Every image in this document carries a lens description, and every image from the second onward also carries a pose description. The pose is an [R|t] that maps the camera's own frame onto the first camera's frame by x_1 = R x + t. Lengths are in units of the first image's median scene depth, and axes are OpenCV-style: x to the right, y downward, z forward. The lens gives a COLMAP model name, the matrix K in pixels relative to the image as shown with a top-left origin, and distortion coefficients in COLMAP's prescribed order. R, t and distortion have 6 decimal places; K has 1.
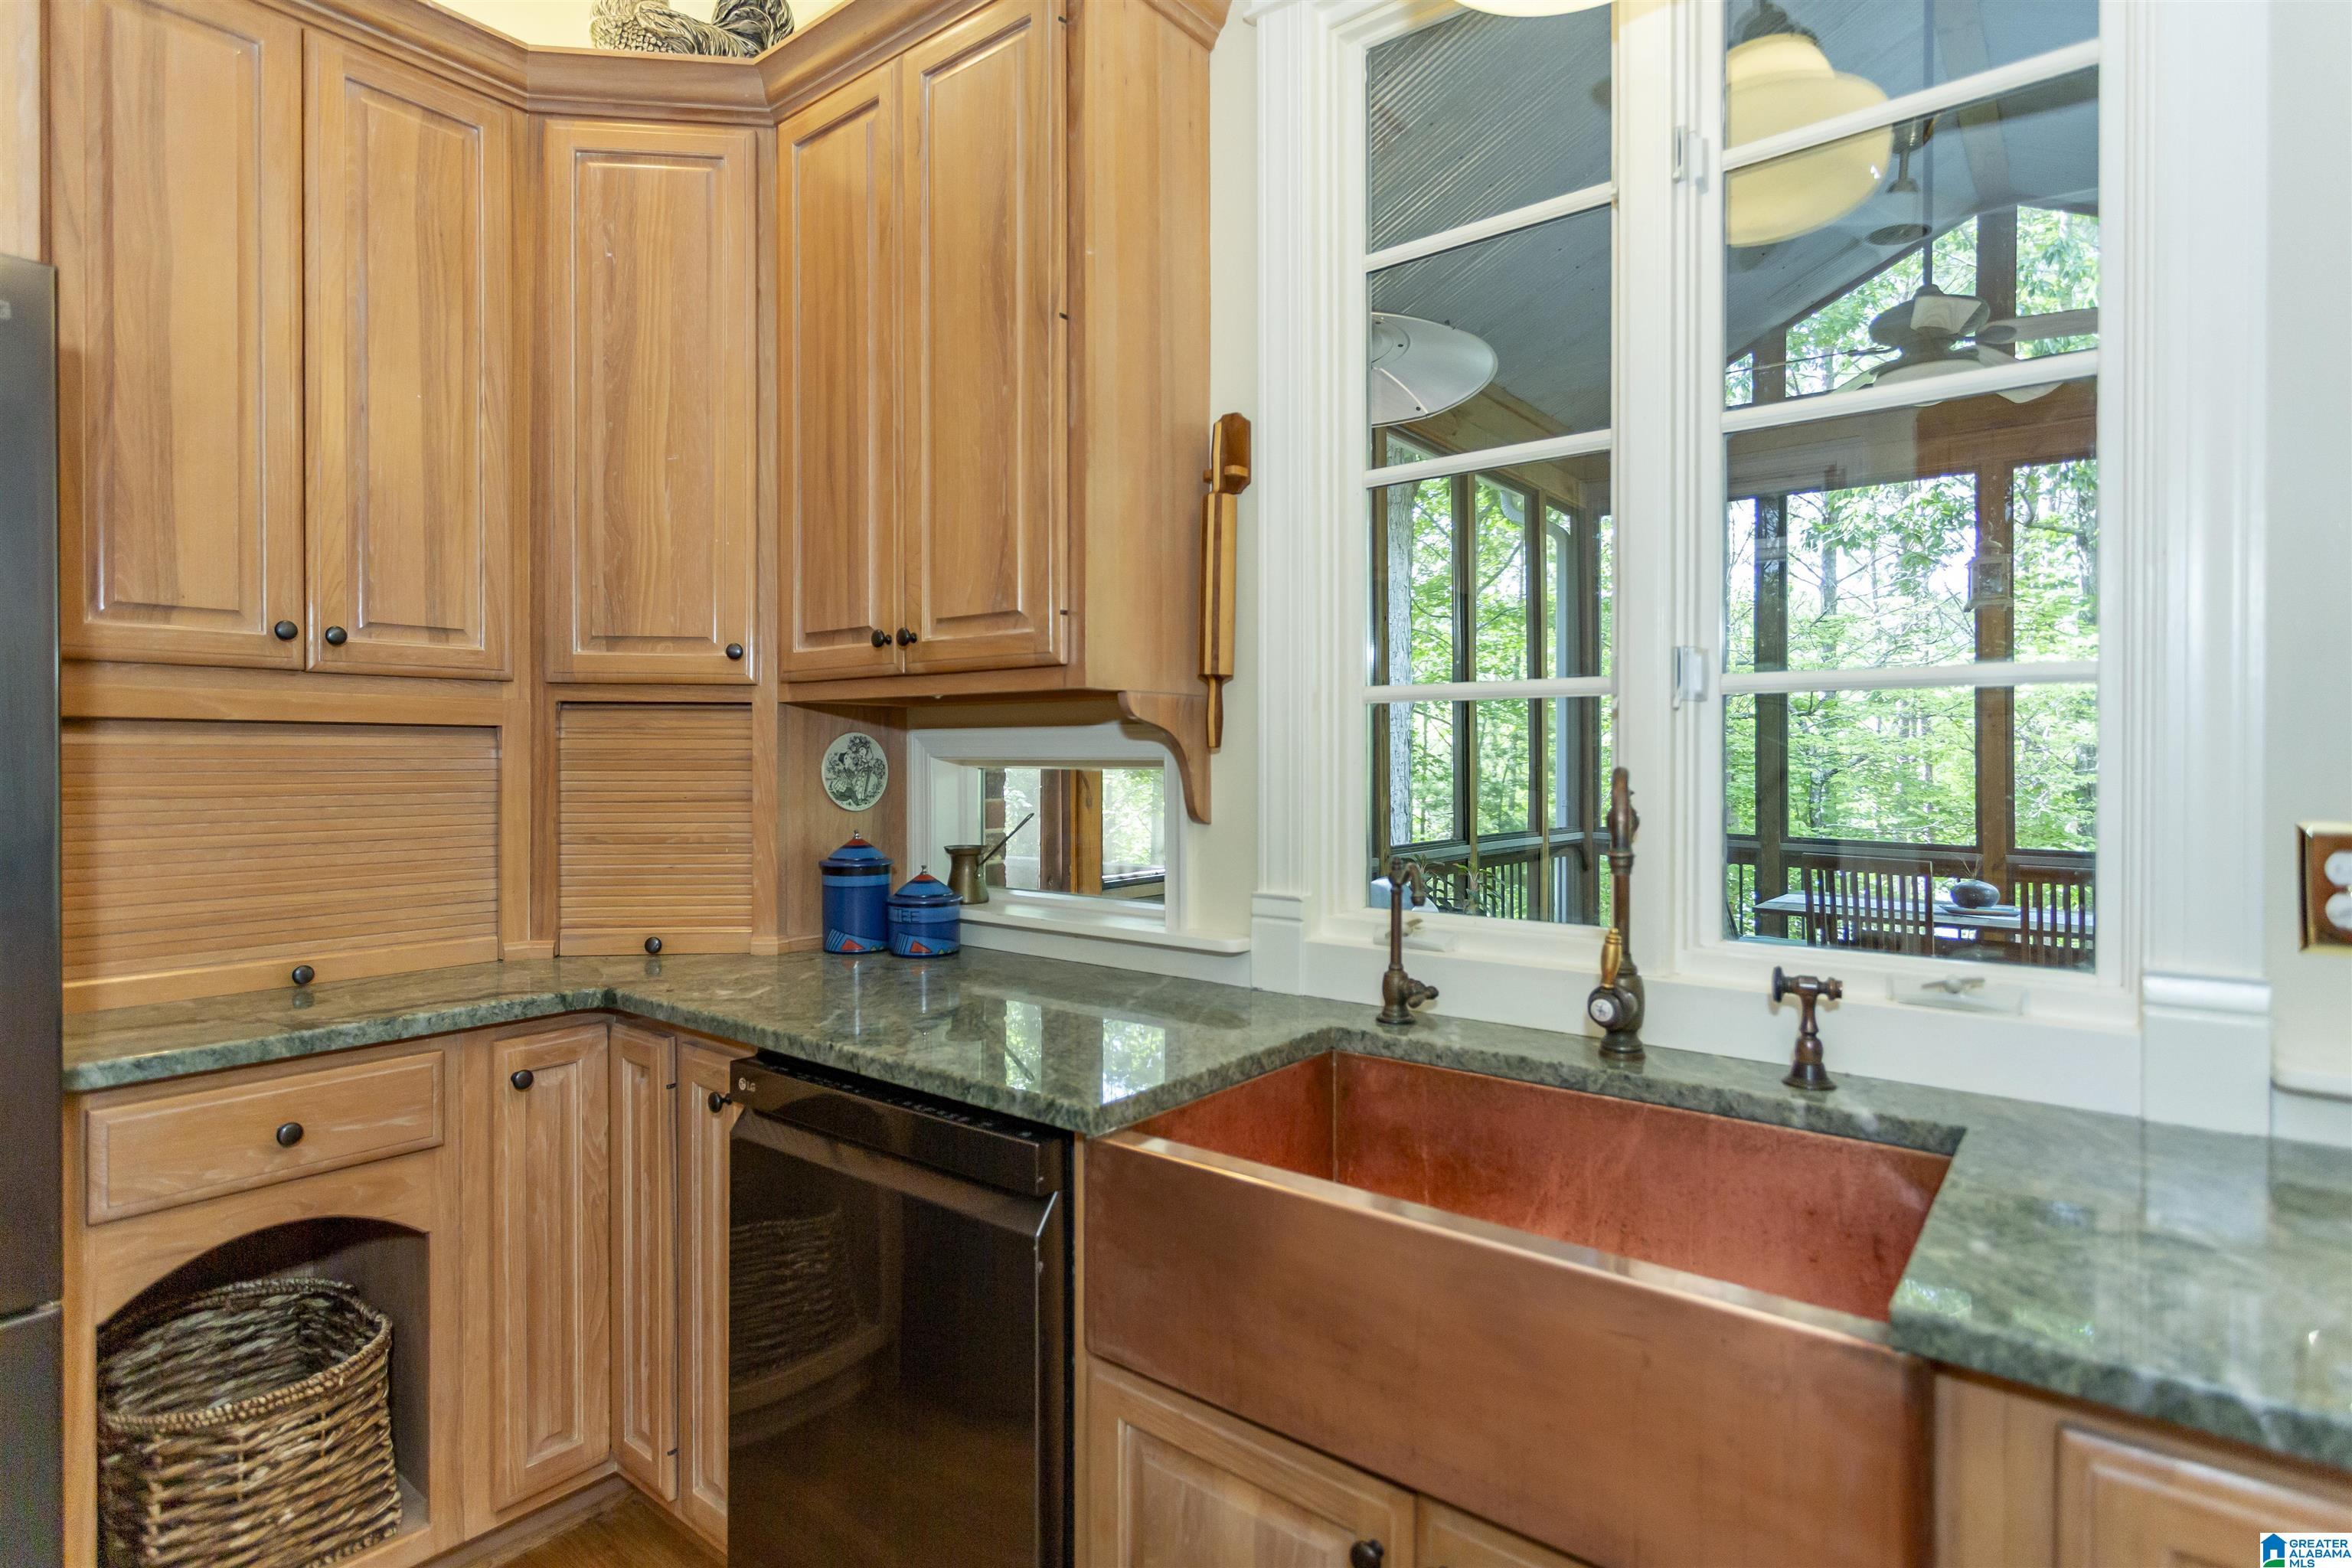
lens RADIAL K [[1185.6, 0, 1154.0], [0, 1185.6, 763.5], [0, 0, 1]] dist [0.002576, 0.001054]
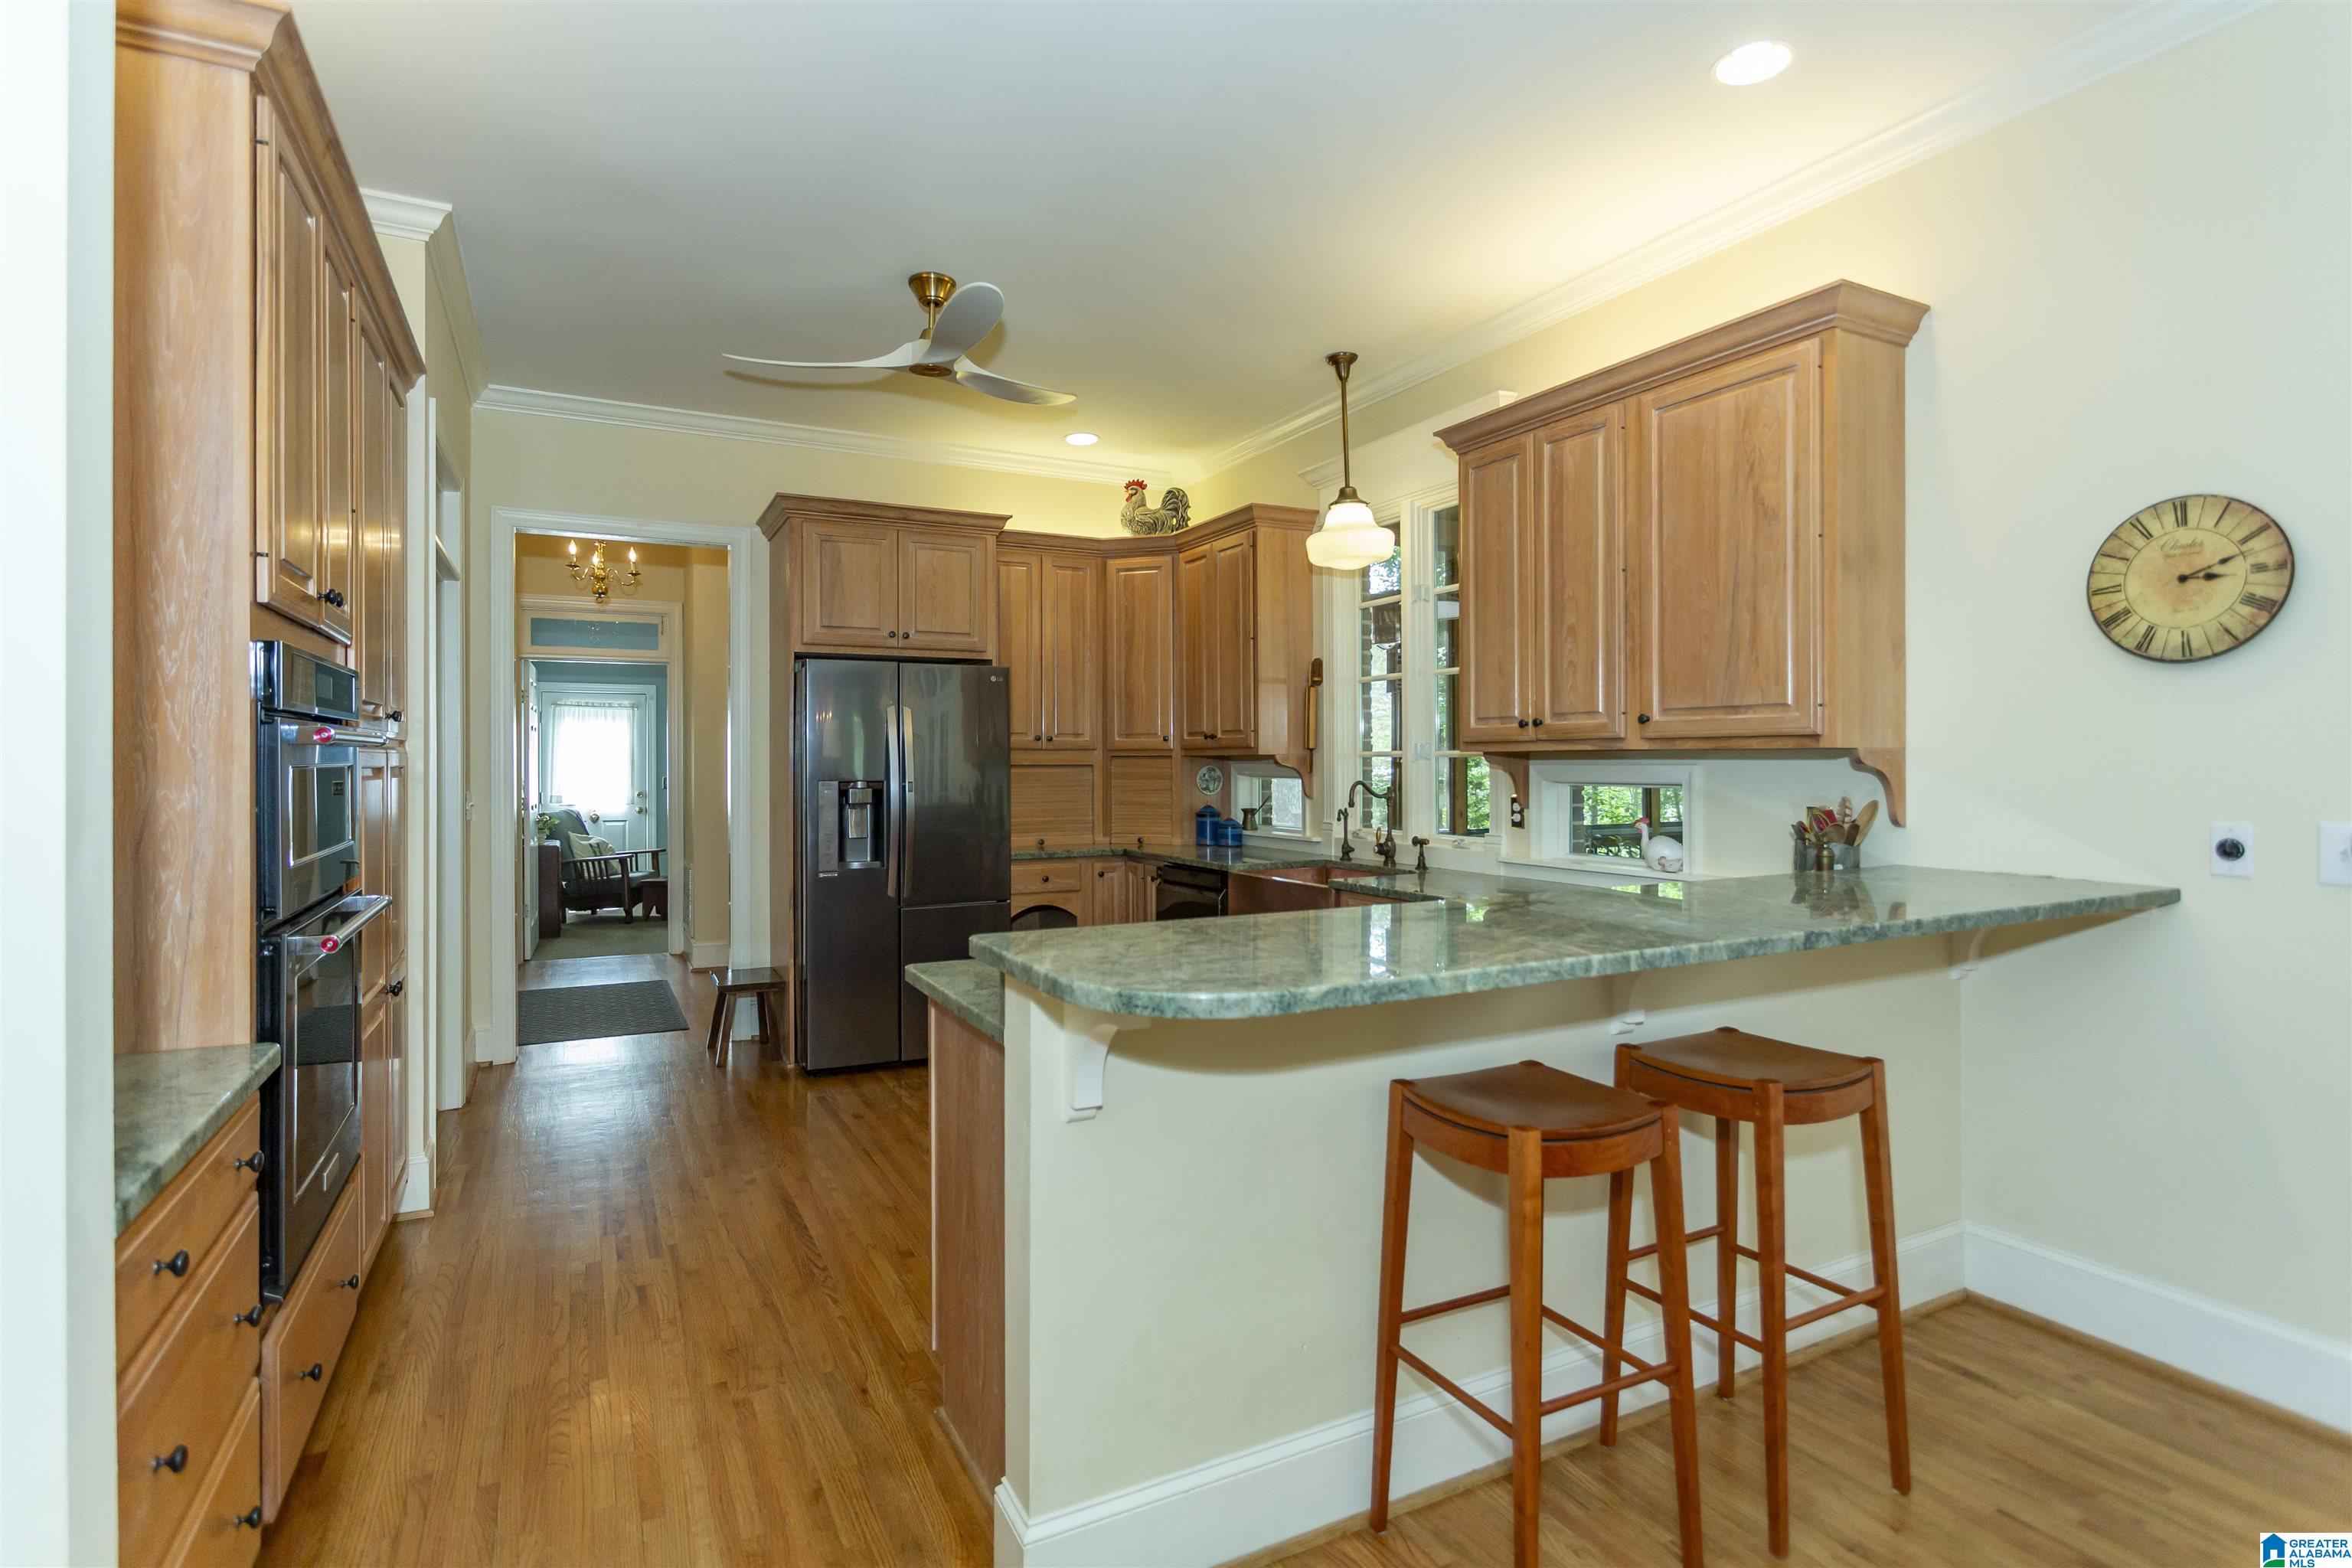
lens RADIAL K [[1185.6, 0, 1179.8], [0, 1185.6, 771.3], [0, 0, 1]] dist [0.002576, 0.001054]
pose [[0.918385, -0.000070, -0.395687, 0.831102], [0.001870, 0.999990, 0.004163, -0.027044], [0.395683, -0.004563, 0.918376, -1.658630]]
